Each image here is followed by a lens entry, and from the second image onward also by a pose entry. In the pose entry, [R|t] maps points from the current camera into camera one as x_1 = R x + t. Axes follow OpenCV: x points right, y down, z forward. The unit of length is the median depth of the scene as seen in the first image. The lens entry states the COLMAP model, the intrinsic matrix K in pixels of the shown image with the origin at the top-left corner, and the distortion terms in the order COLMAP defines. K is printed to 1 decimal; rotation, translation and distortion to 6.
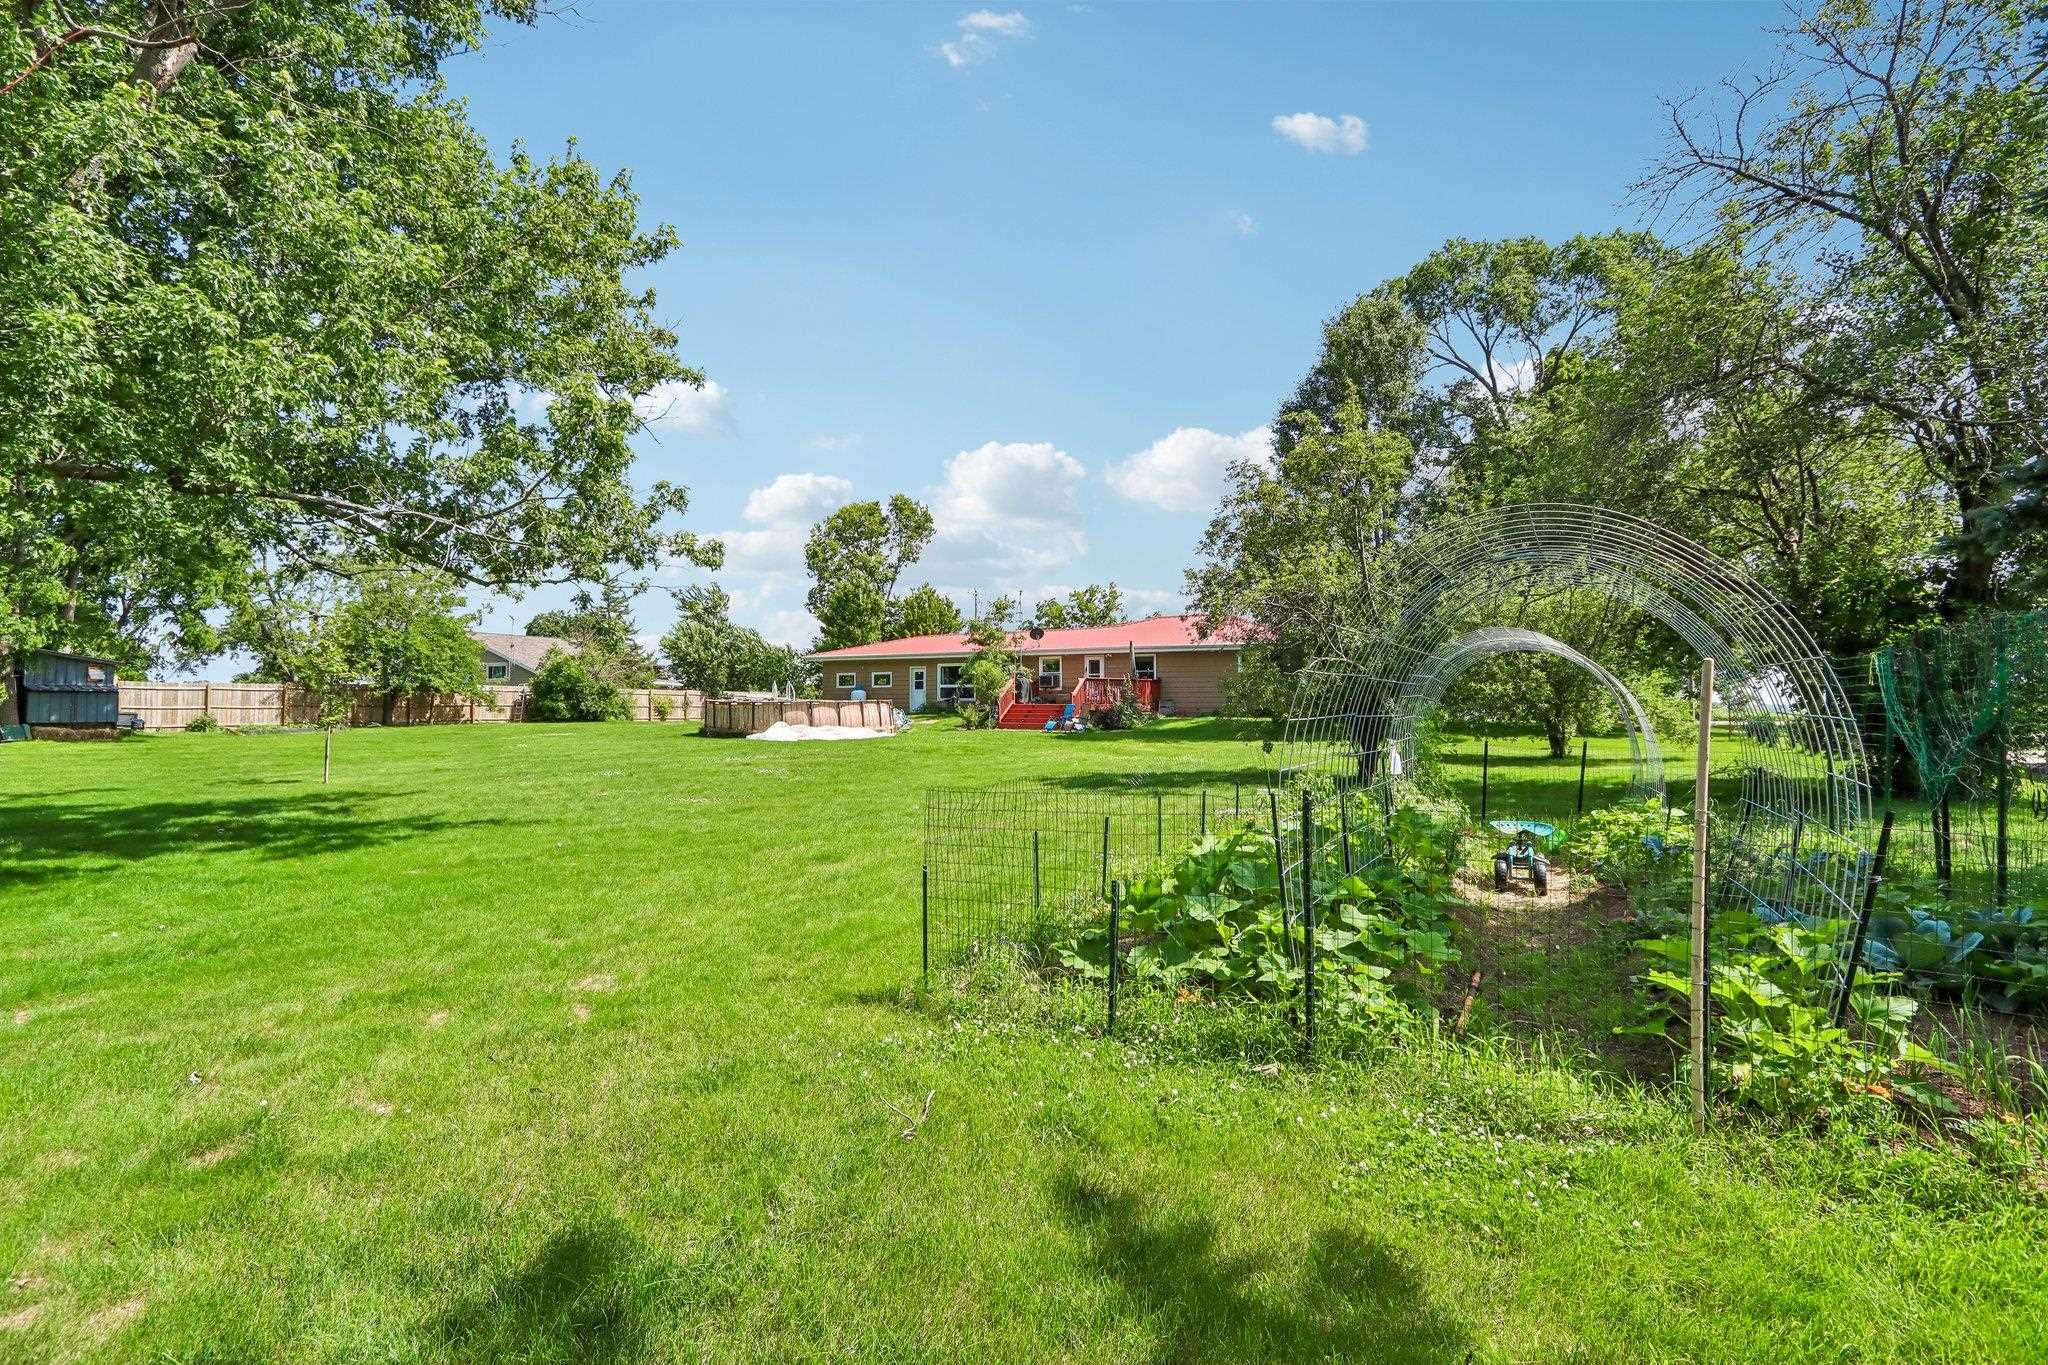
lens RADIAL K [[942.2, 0, 1028.1], [0, 942.2, 692.7], [0, 0, 1]] dist [-0.021151, 0.004467]
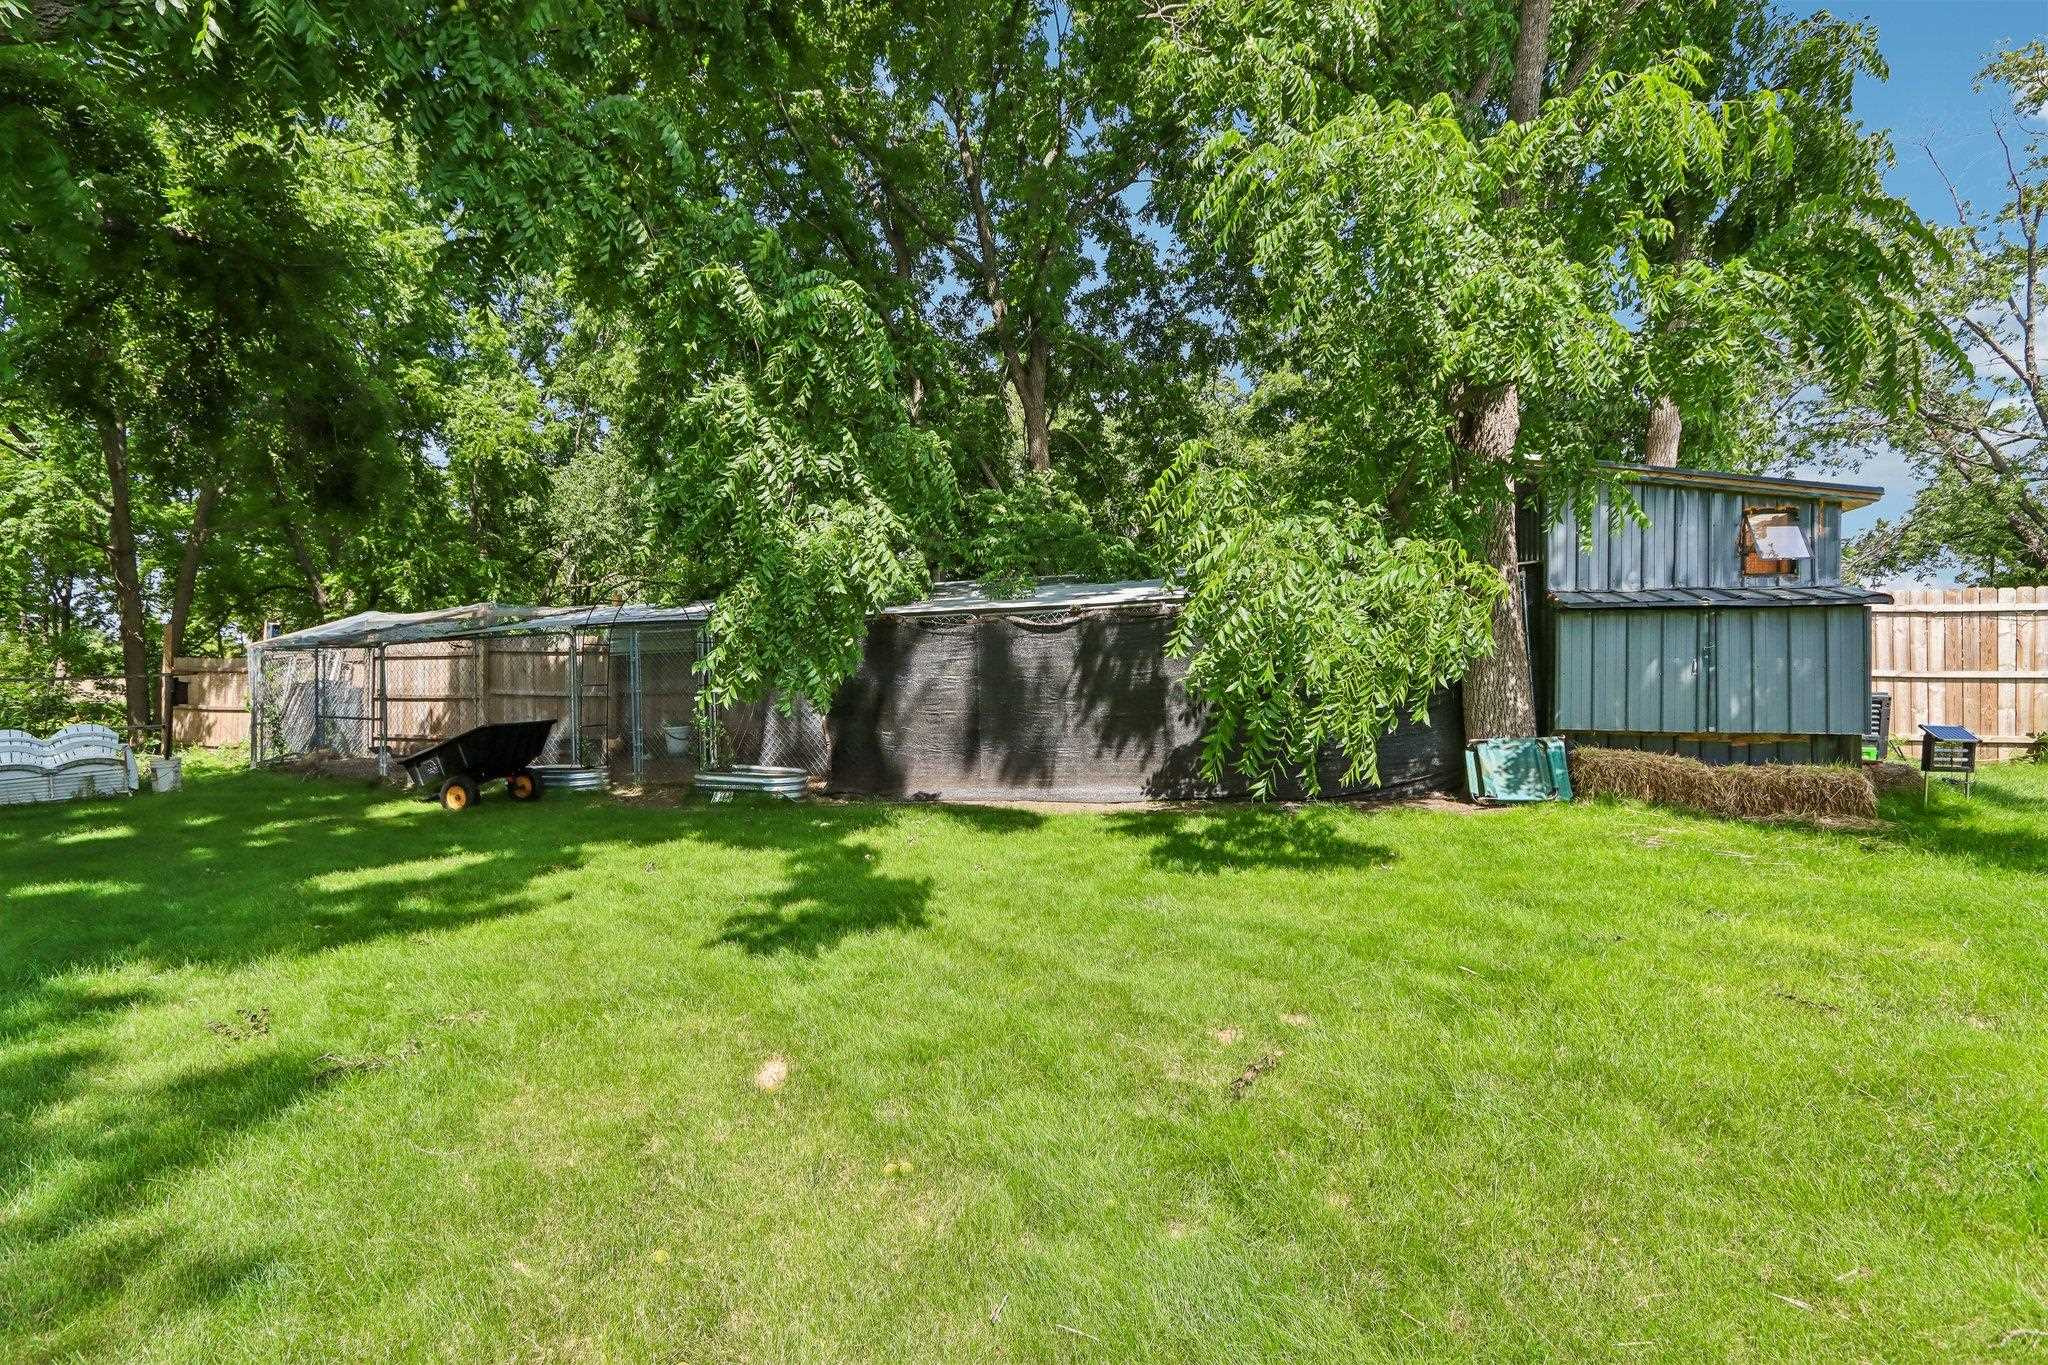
lens RADIAL K [[942.2, 0, 1027.5], [0, 942.2, 681.6], [0, 0, 1]] dist [-0.021151, 0.004467]
pose [[0.222073, 0.001150, -0.975029, -0.846169], [0.009153, 0.999953, 0.003265, 0.016264], [0.974987, -0.009649, 0.222052, 0.784860]]
